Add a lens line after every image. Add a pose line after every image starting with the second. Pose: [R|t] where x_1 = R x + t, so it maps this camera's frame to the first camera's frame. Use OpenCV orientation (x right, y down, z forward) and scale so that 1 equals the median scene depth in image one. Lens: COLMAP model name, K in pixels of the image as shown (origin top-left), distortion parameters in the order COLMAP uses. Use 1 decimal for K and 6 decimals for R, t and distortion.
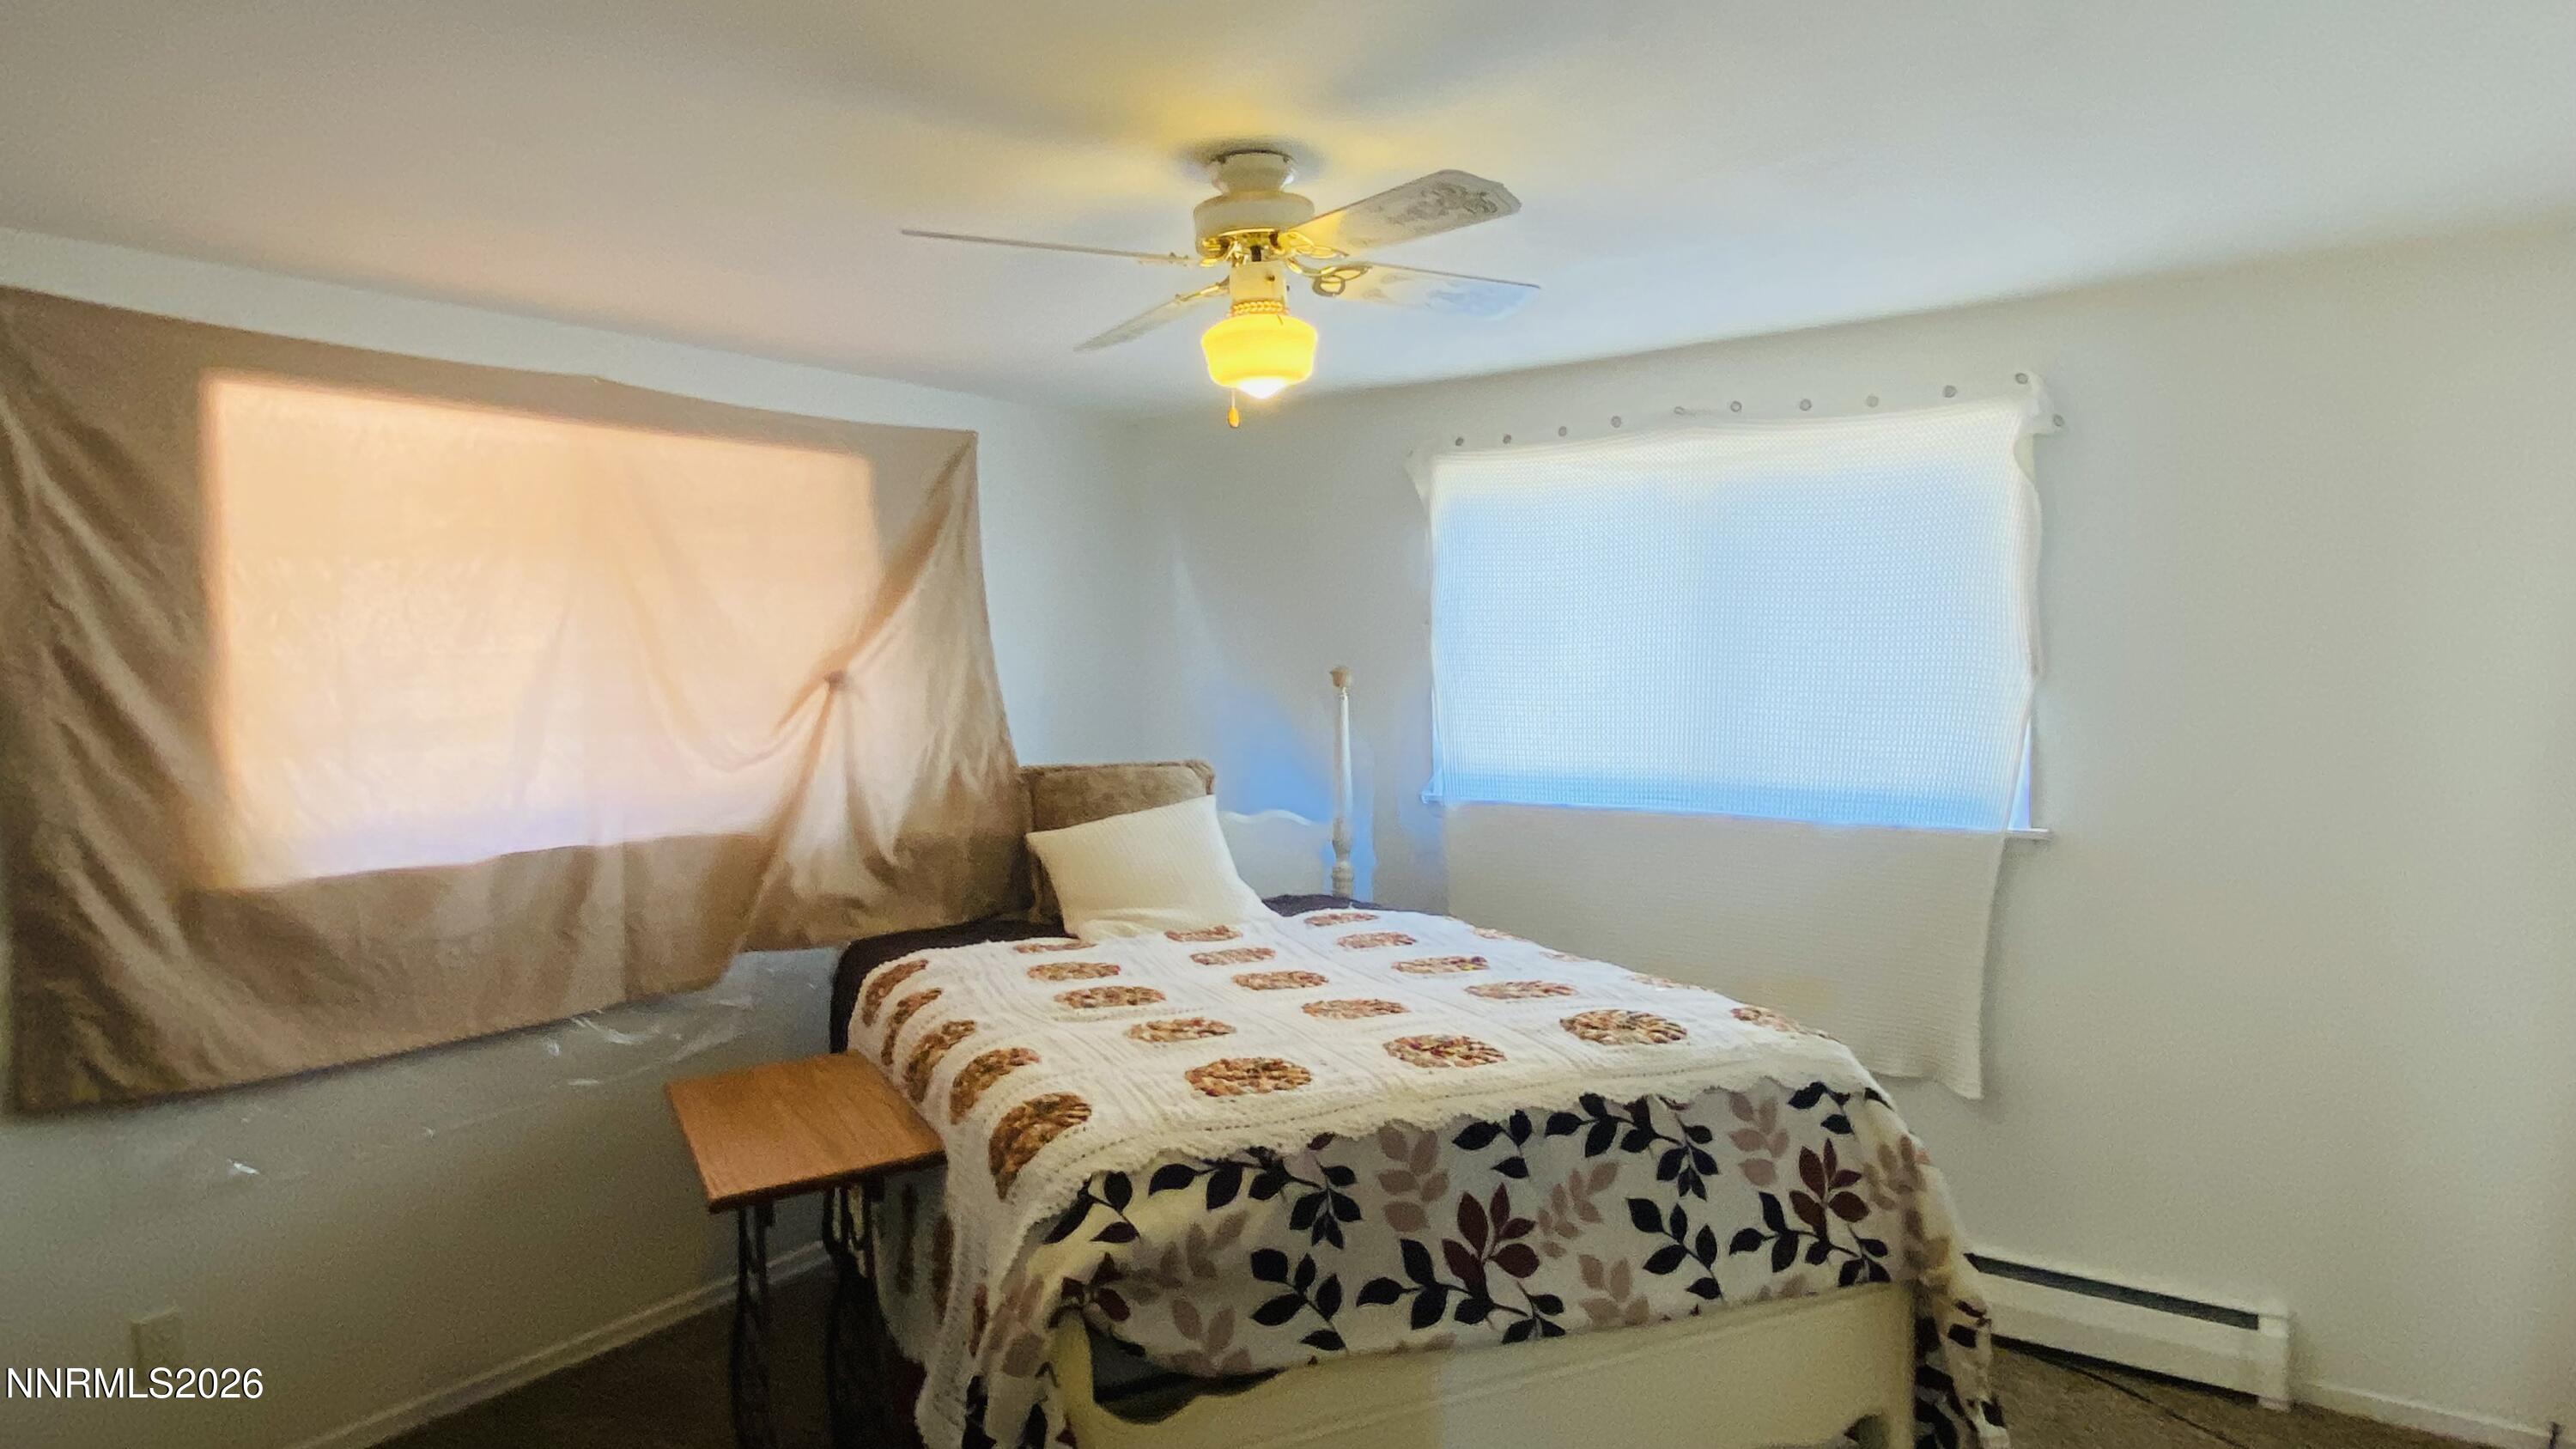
lens RADIAL K [[1505.6, 0, 1288.0], [0, 1505.6, 724.5], [0, 0, 1]] dist [0.002146, -0.002139]
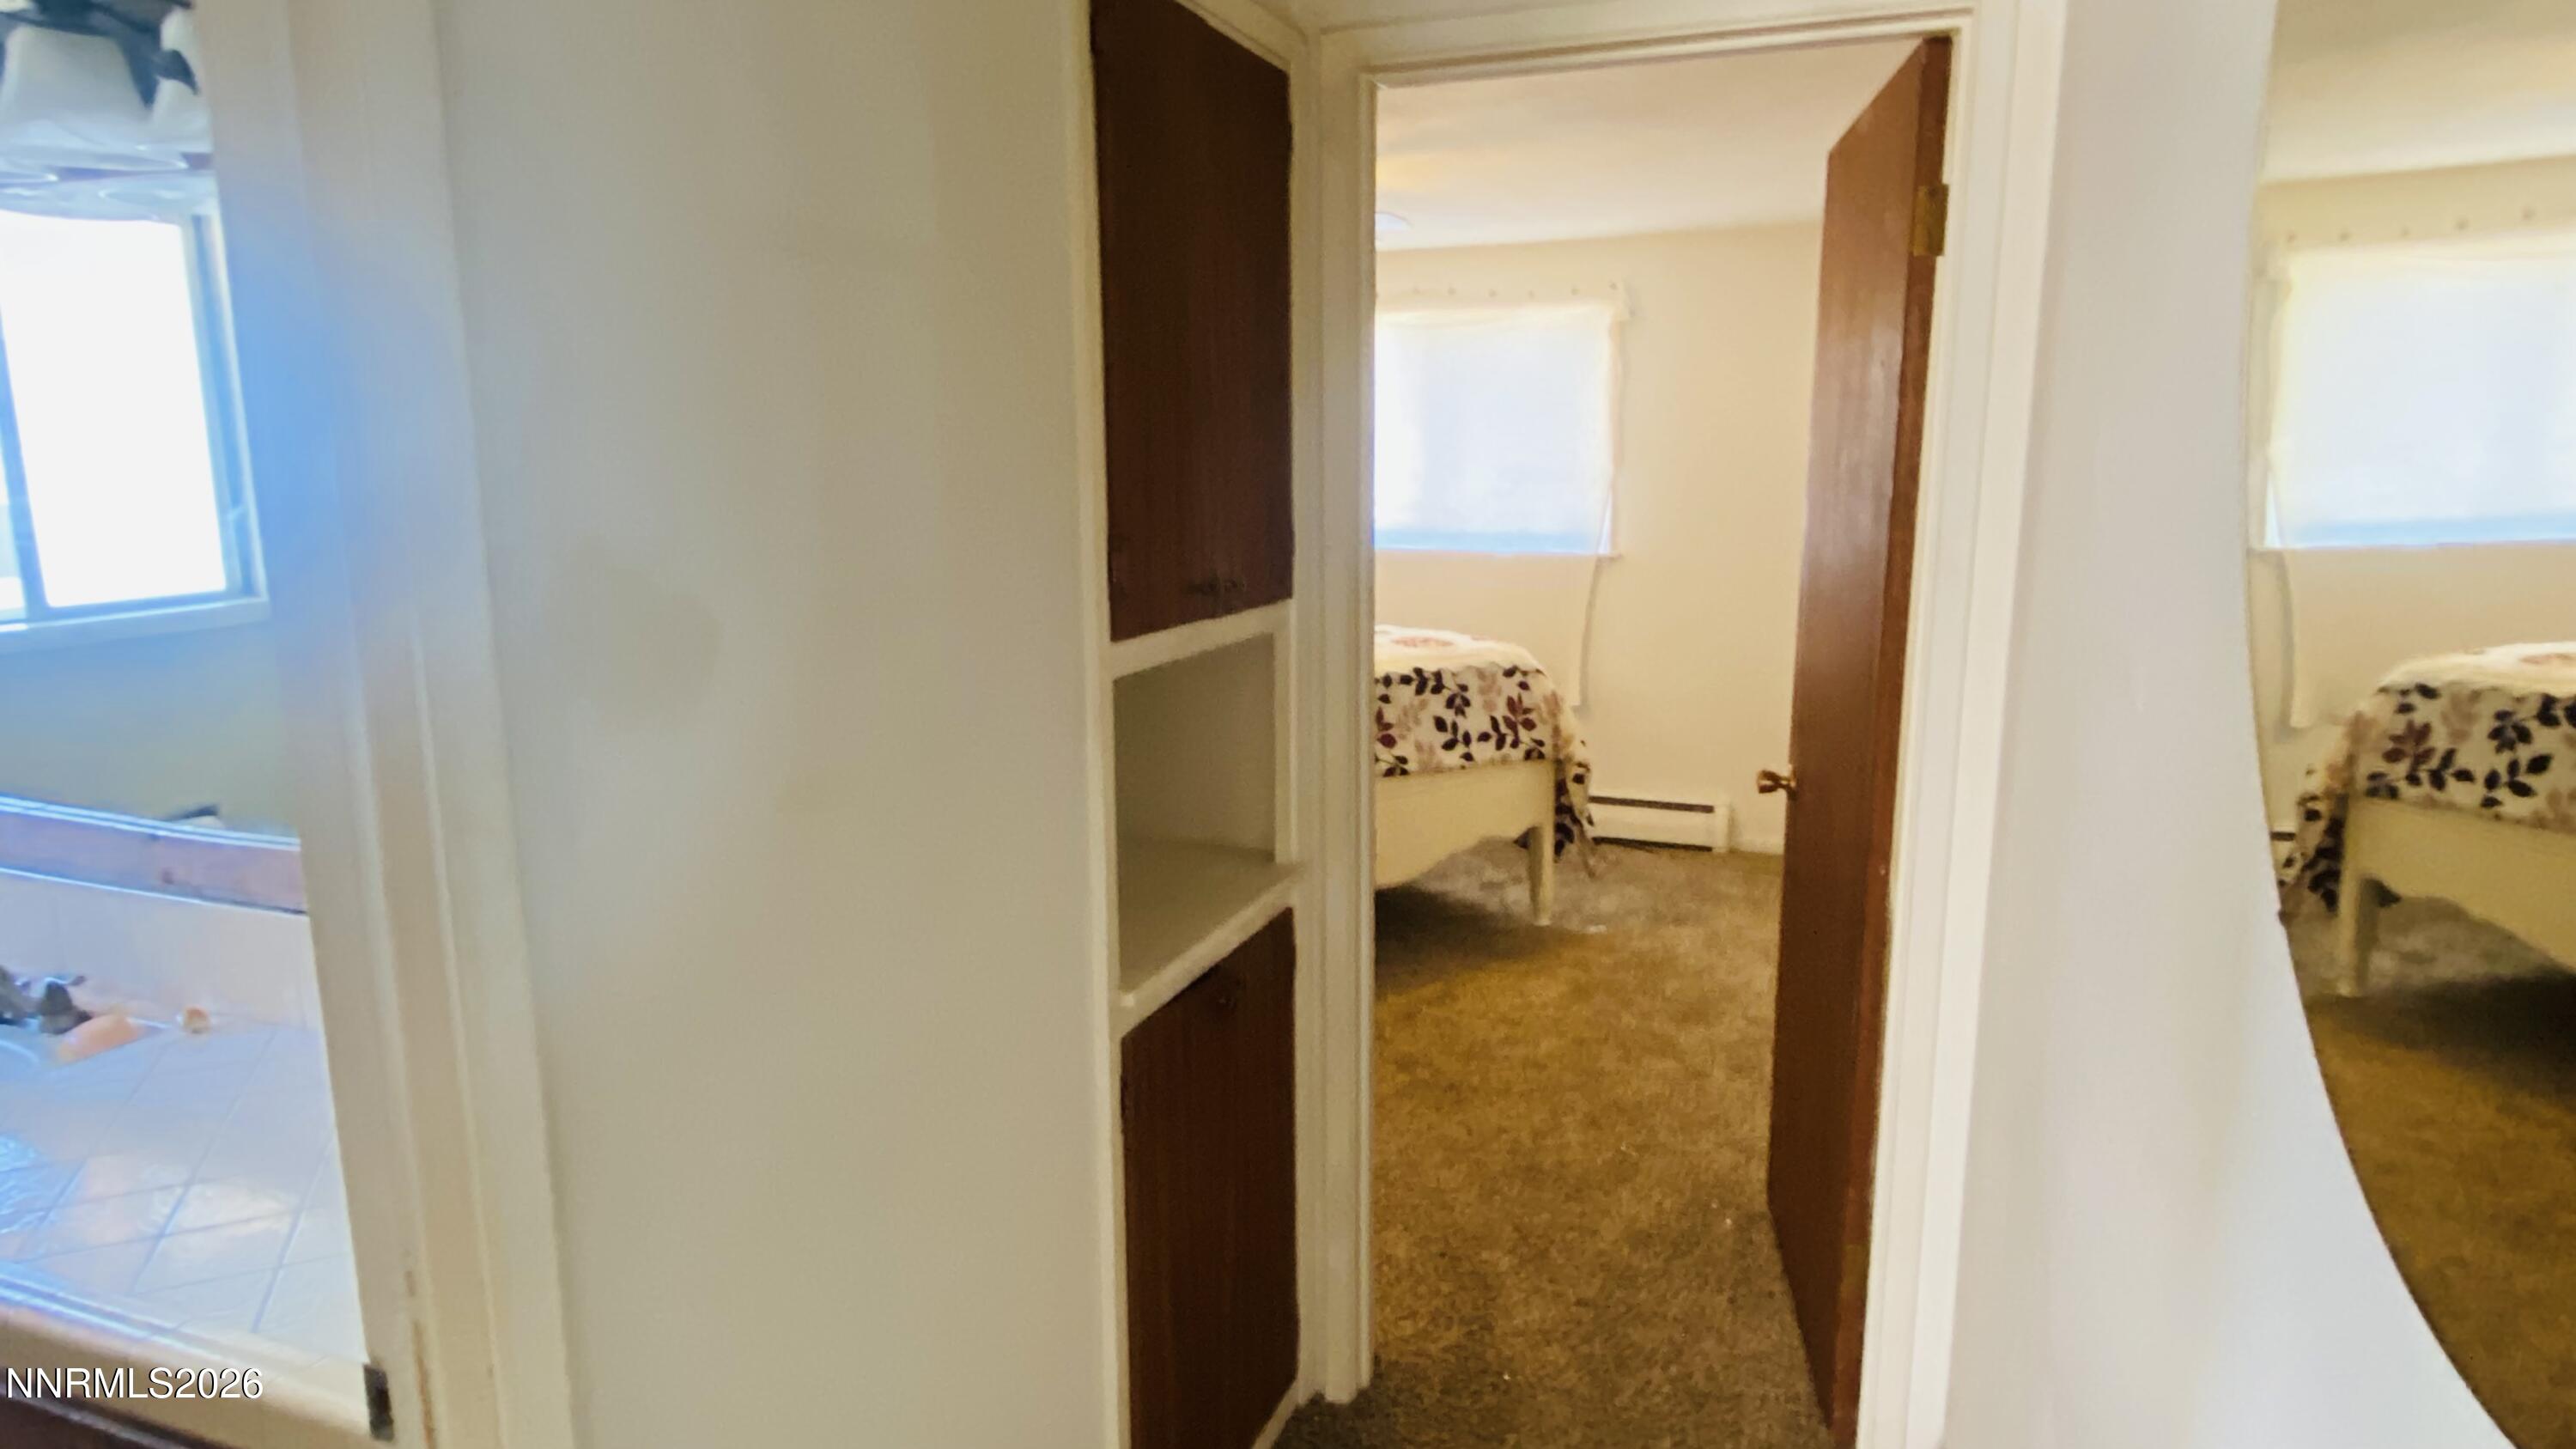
lens RADIAL K [[1505.6, 0, 1288.0], [0, 1505.6, 724.5], [0, 0, 1]] dist [0.002146, -0.002139]
pose [[0.968378, -0.037360, 0.246676, -0.451519], [0.002741, 0.990258, 0.139221, 0.031505], [-0.249474, -0.134143, 0.959046, -0.889967]]
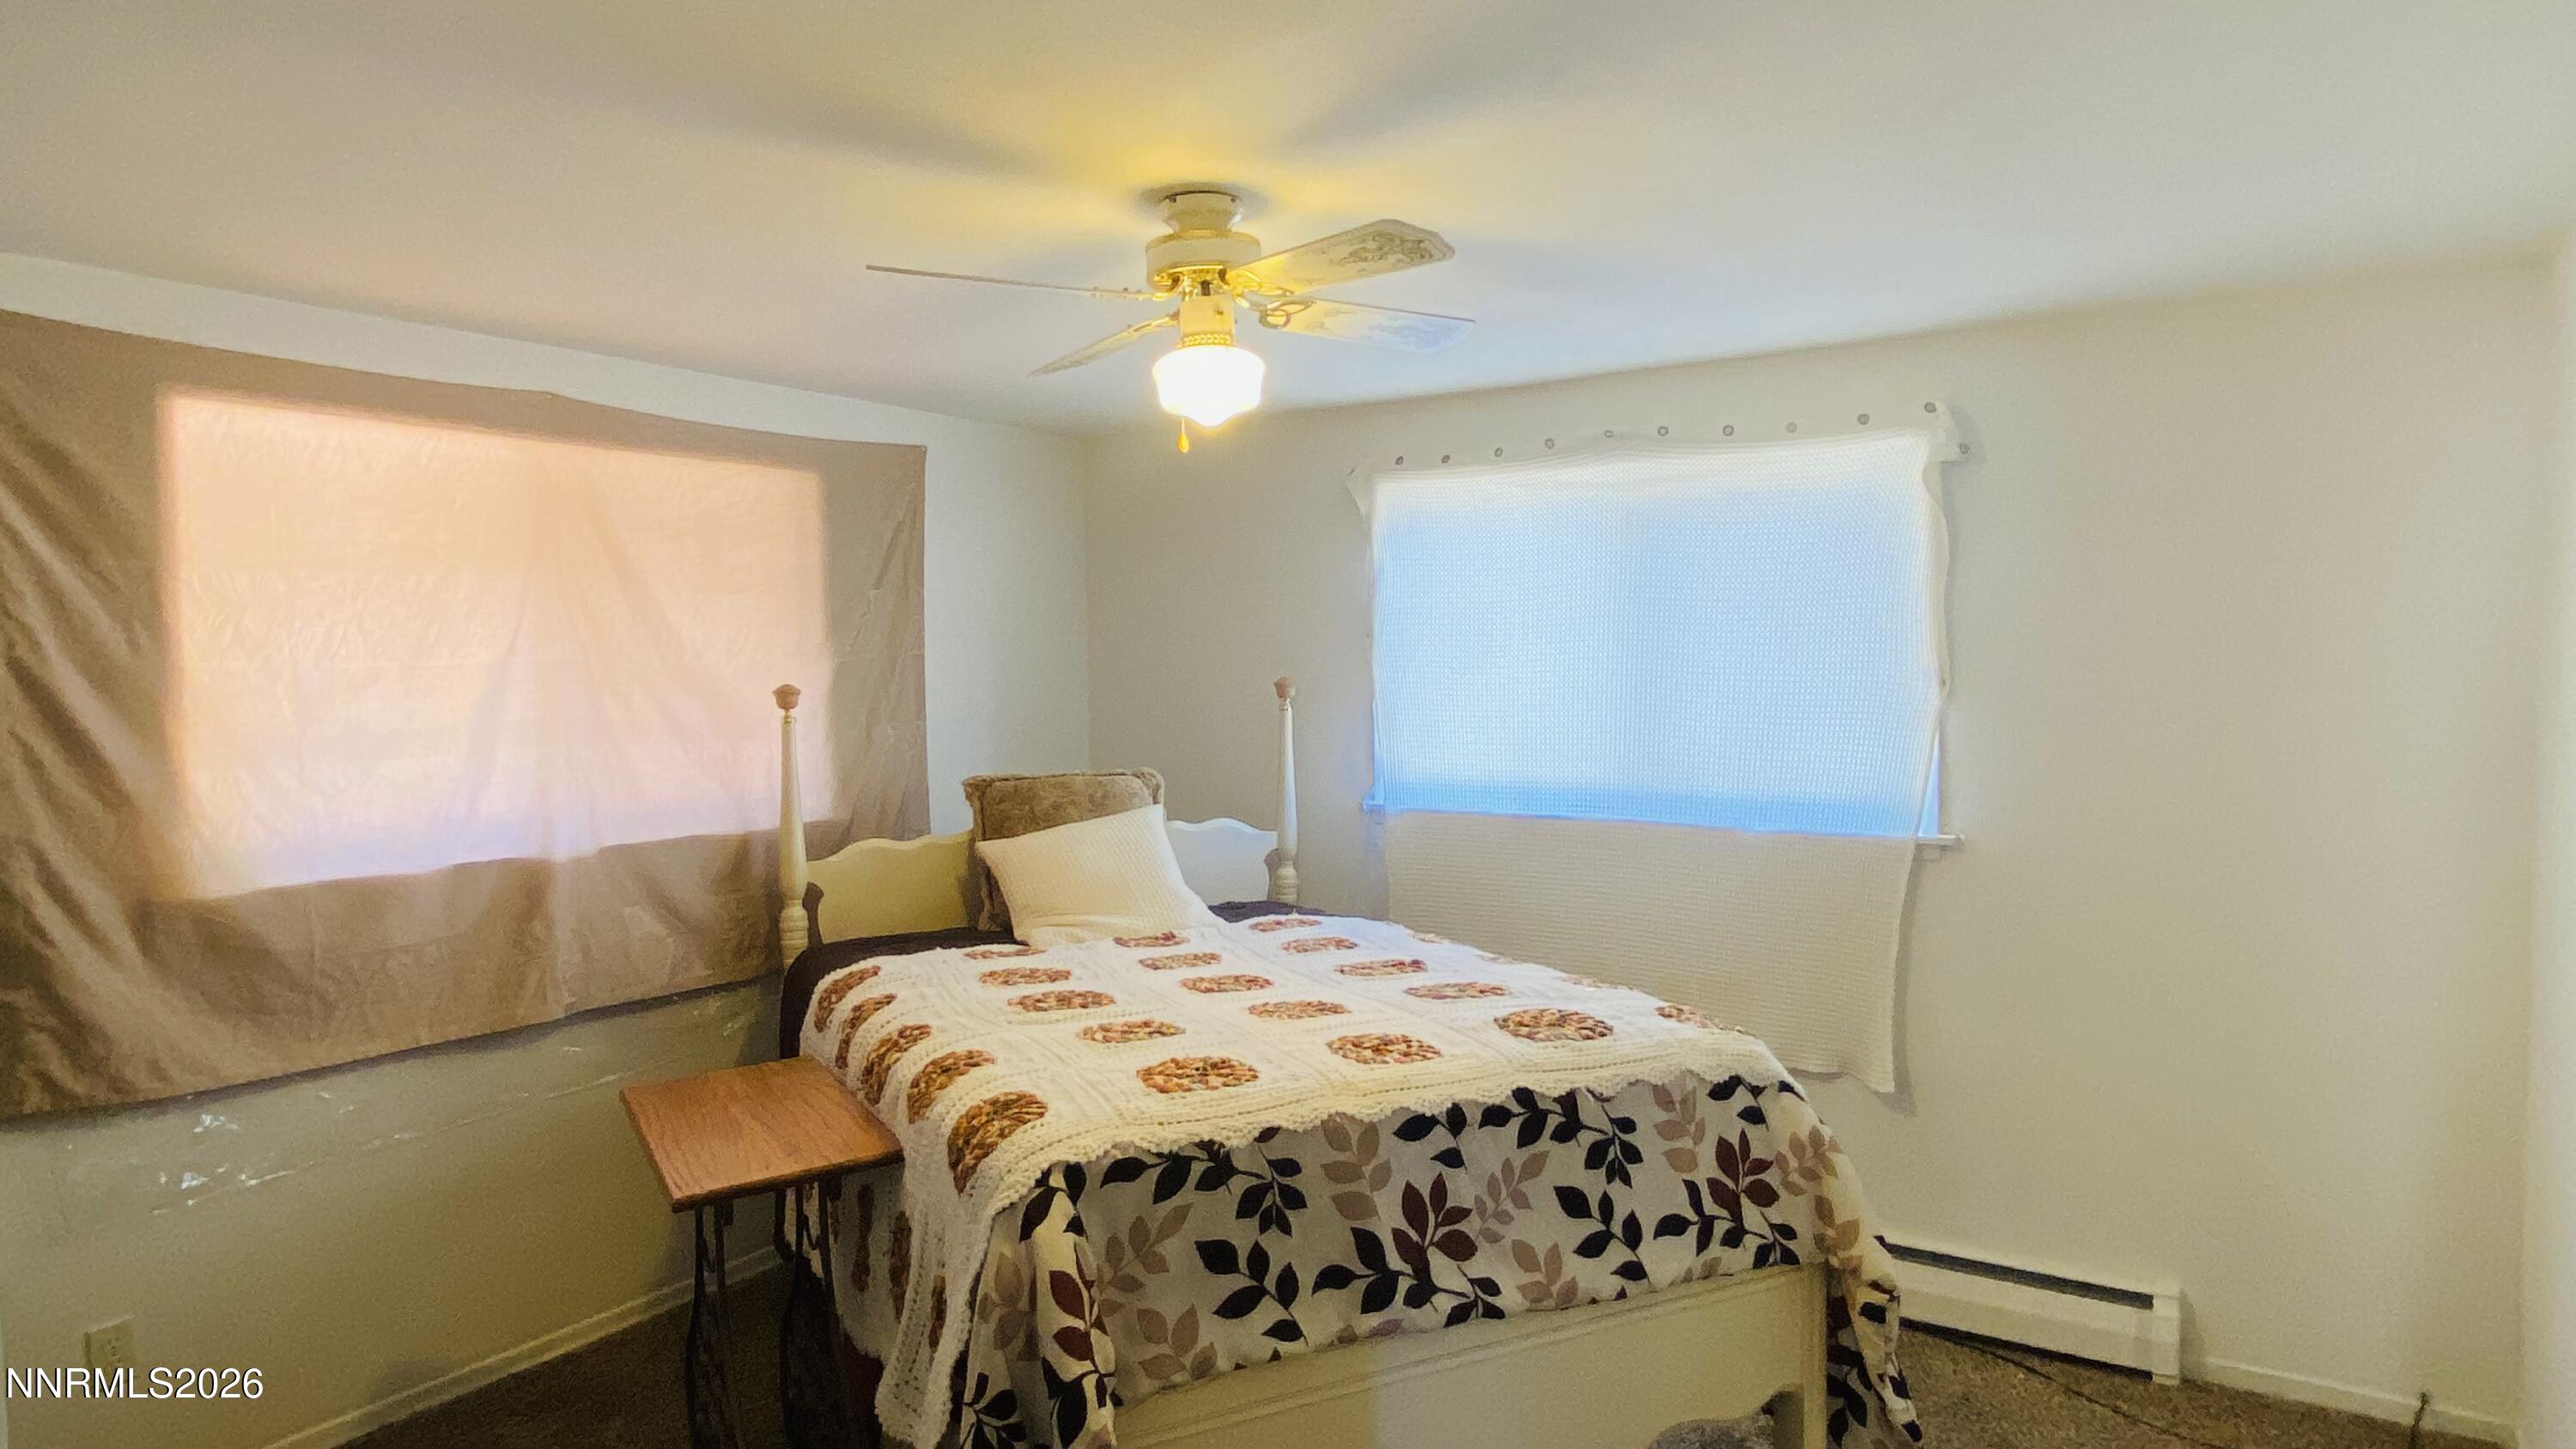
lens RADIAL K [[1501.1, 0, 1290.5], [0, 1501.1, 716.6], [0, 0, 1]] dist [0.003158, 0.000208]
pose [[0.999194, 0.000779, 0.040140, -0.003698], [-0.000340, 0.999940, -0.010923, -0.003138], [-0.040146, 0.010900, 0.999134, -0.044563]]
